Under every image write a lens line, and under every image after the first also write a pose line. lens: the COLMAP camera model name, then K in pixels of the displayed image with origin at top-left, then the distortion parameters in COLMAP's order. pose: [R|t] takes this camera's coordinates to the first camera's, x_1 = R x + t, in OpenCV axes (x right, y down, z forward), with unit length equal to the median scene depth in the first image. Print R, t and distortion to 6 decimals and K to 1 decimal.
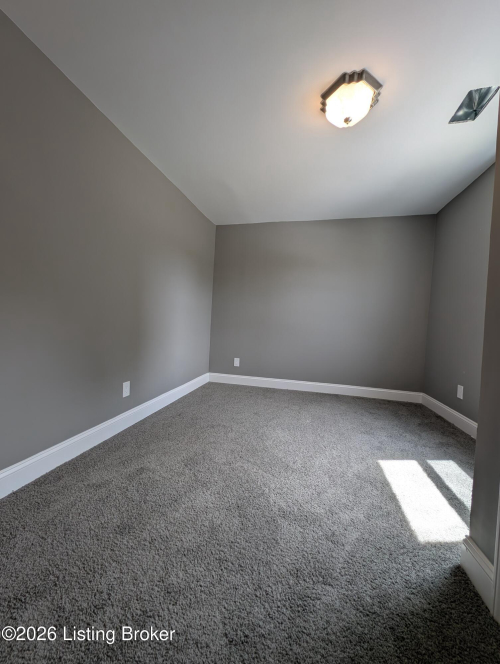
lens RADIAL K [[248.3, 0, 250.0], [0, 248.3, 332.0], [0, 0, 1]] dist [0.002711, -0.002471]
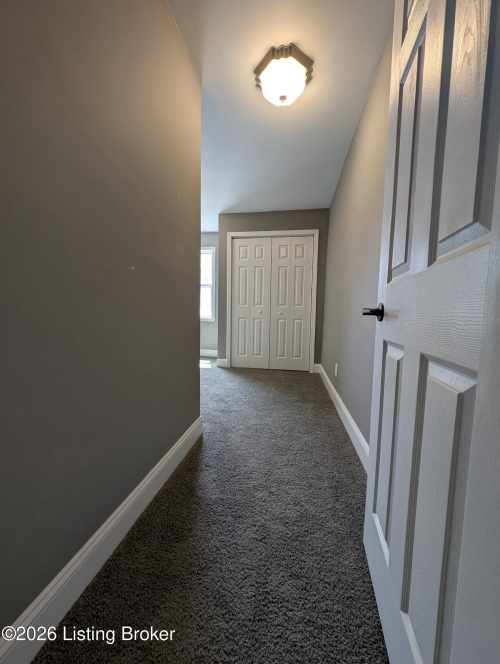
lens RADIAL K [[248.3, 0, 250.0], [0, 248.3, 332.0], [0, 0, 1]] dist [0.002711, -0.002471]
pose [[-0.064845, -0.123790, 0.990187, -1.856561], [0.002633, 0.992251, 0.124220, -0.079555], [-0.997892, 0.010662, -0.064017, 0.414994]]
